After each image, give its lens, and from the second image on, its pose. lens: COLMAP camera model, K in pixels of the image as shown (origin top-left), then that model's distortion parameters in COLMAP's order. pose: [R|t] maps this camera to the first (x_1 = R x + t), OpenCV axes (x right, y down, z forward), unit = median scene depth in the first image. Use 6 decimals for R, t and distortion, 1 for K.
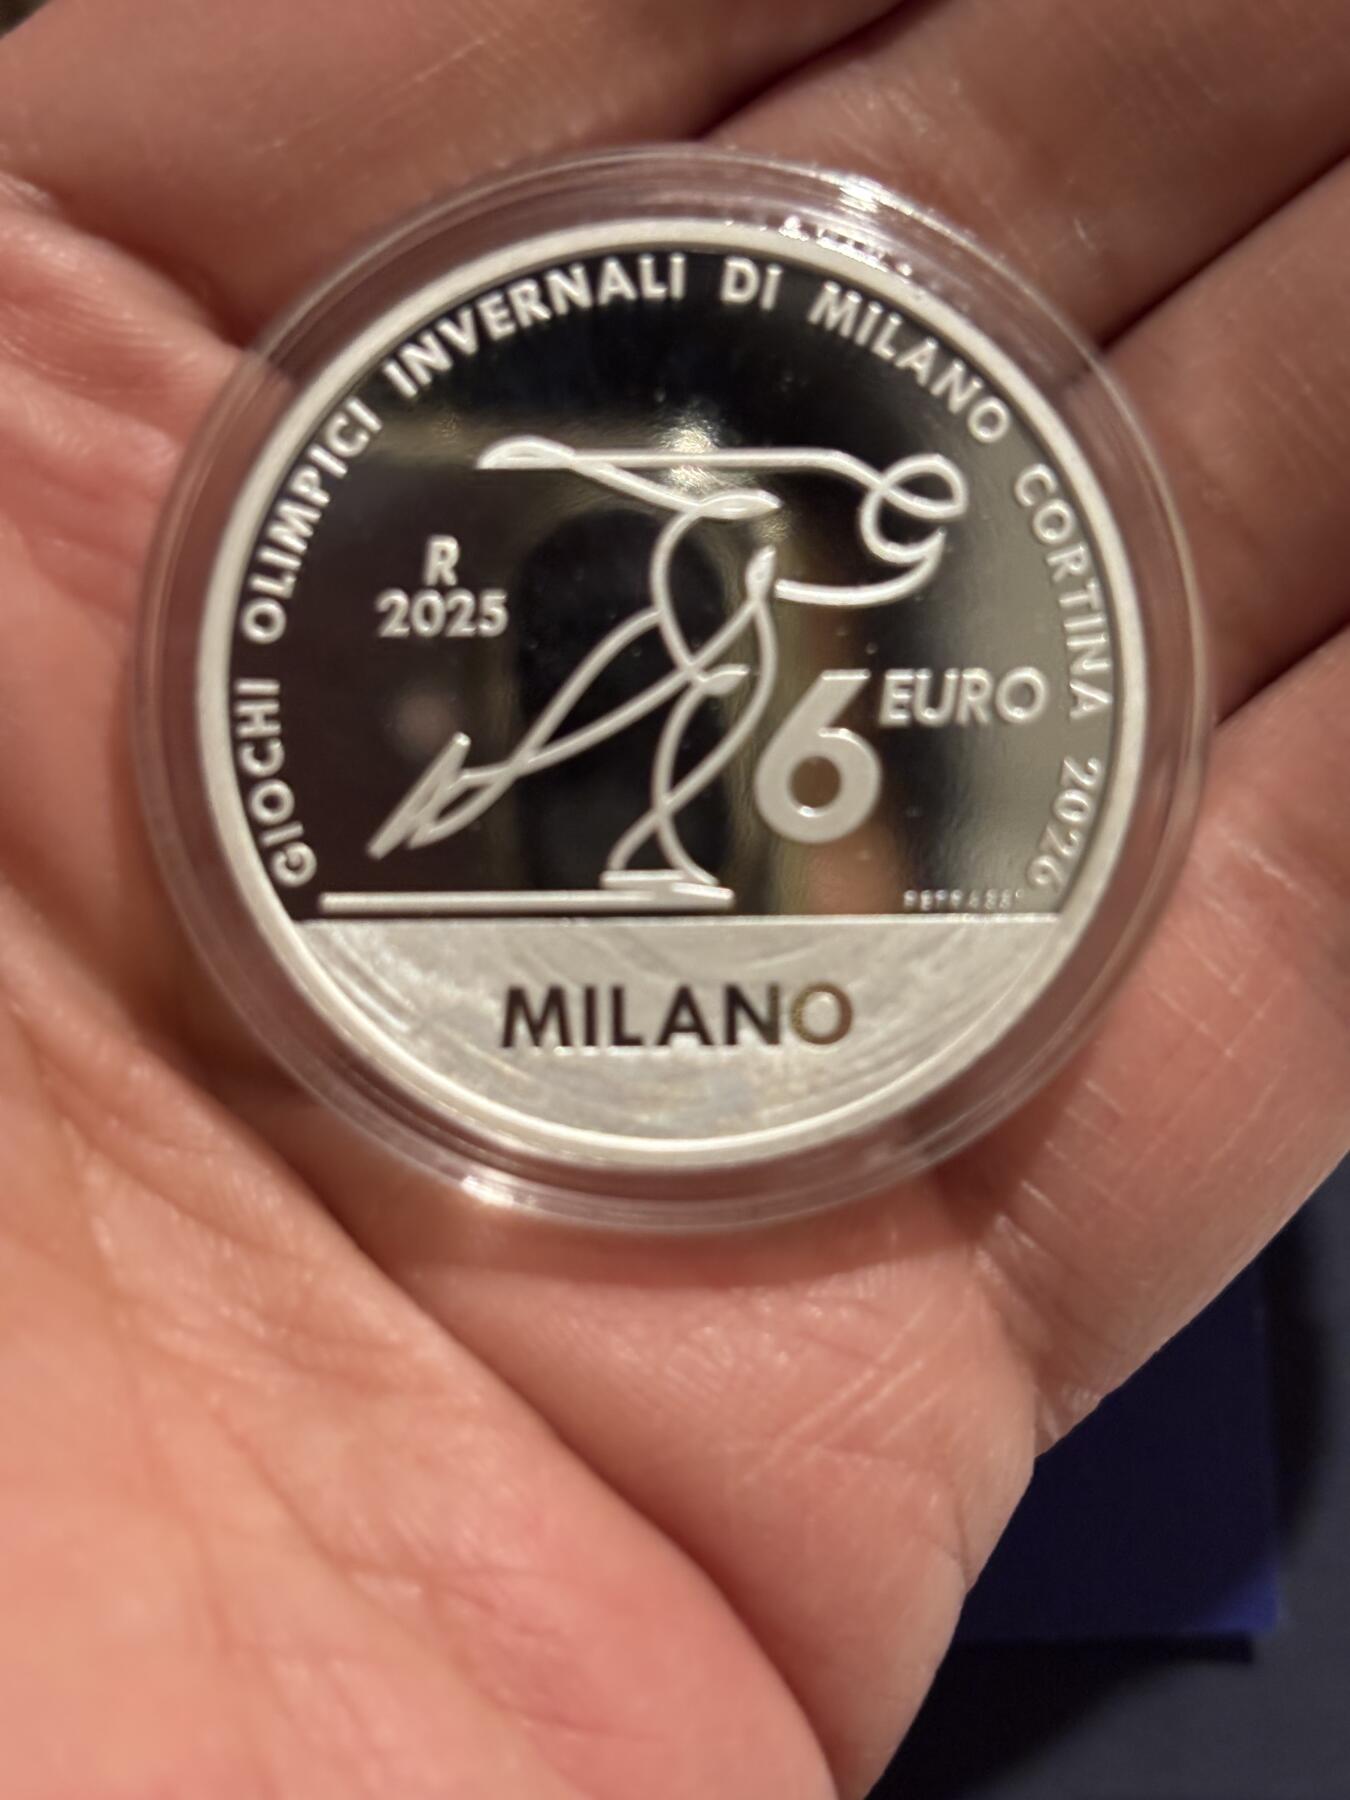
lens RADIAL K [[2691.8, 0, 685.8], [0, 2691.8, 921.4], [0, 0, 1]] dist [0.189854, -0.115787]
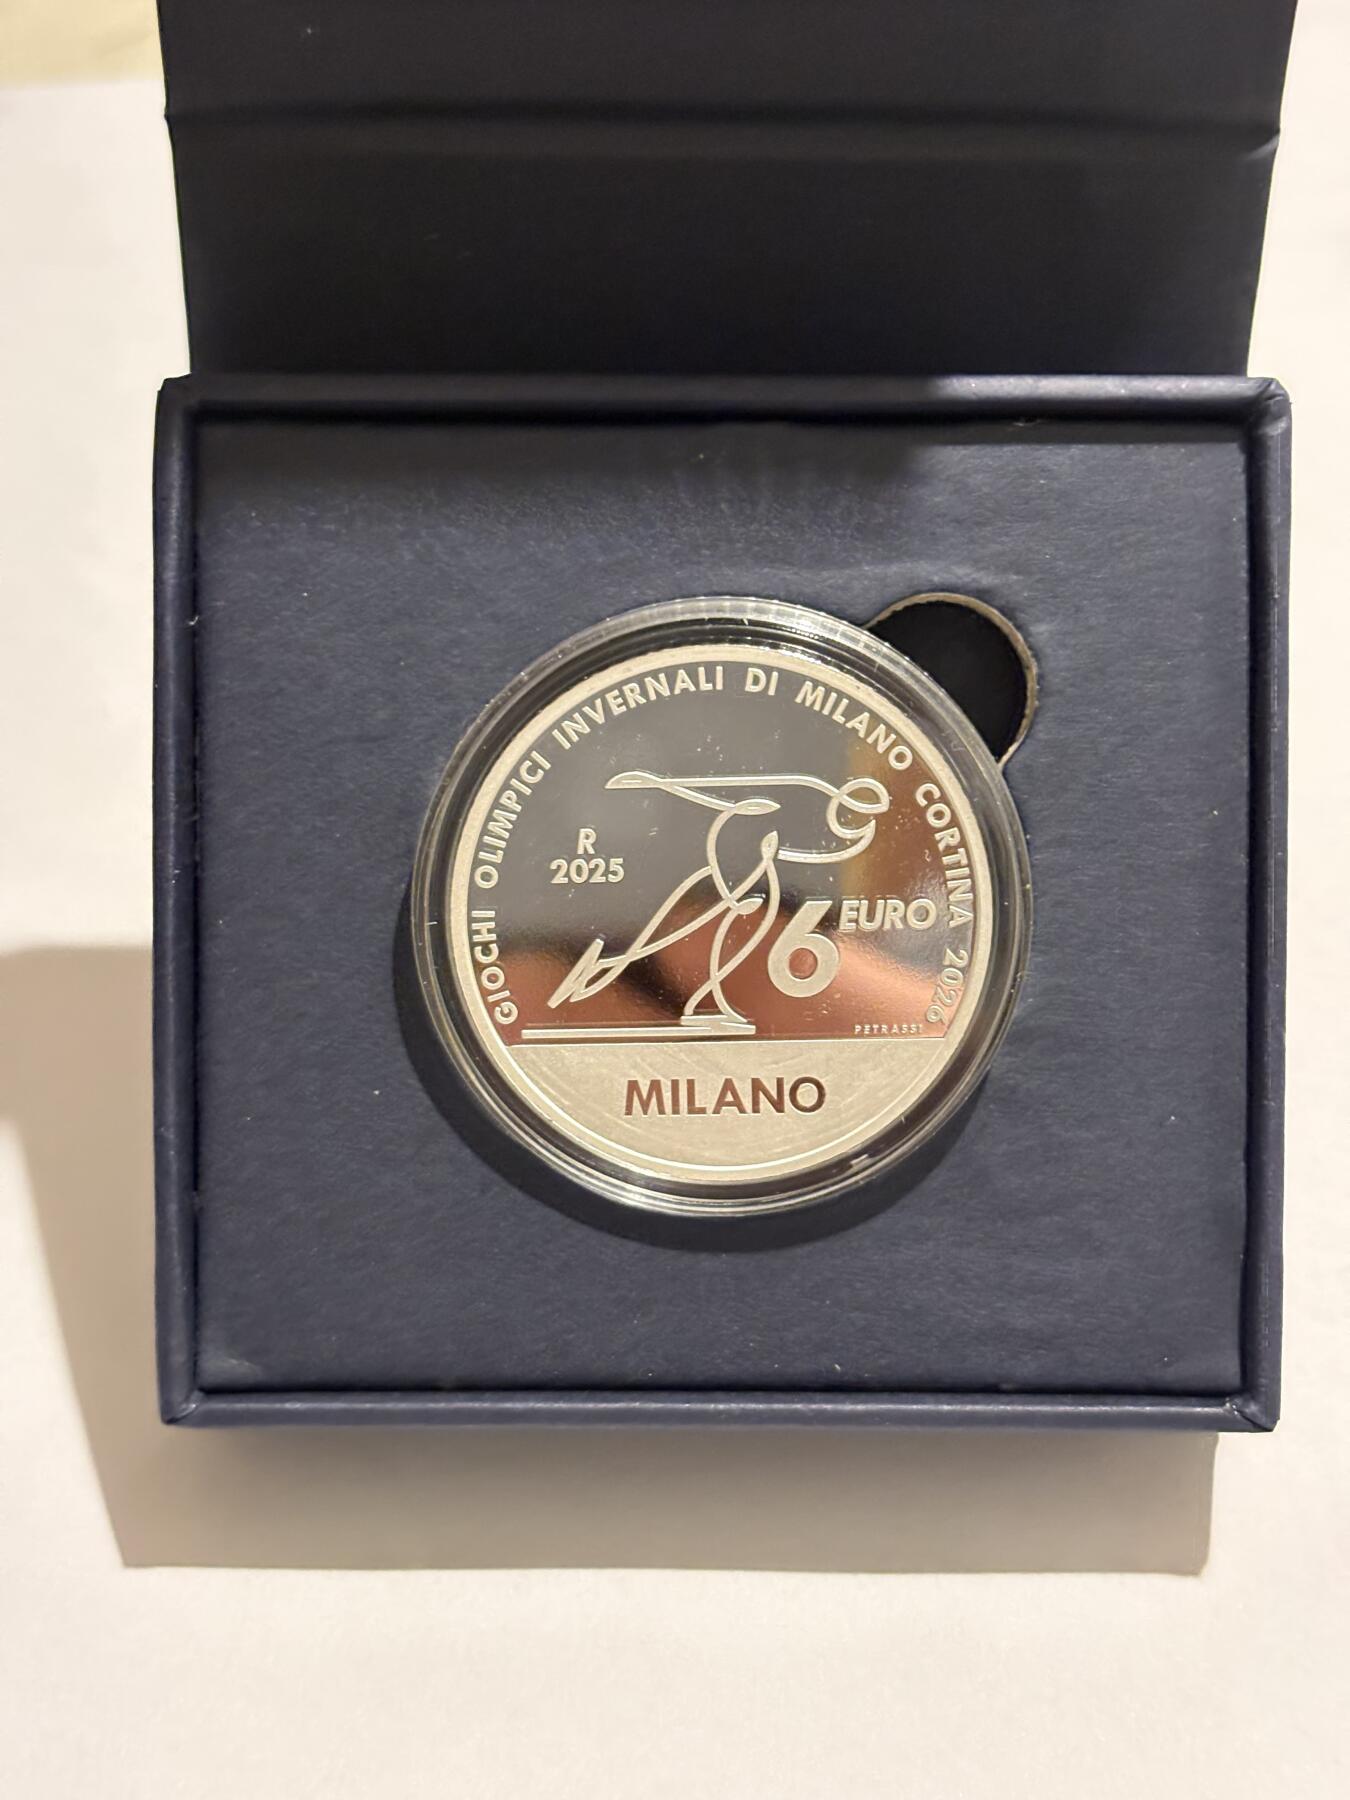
lens RADIAL K [[2691.8, 0, 685.8], [0, 2691.8, 921.4], [0, 0, 1]] dist [0.189854, -0.115787]
pose [[0.999863, -0.012020, -0.011361, -0.007009], [0.010767, 0.994459, -0.104574, 0.100901], [0.012555, 0.104438, 0.994452, -0.724166]]
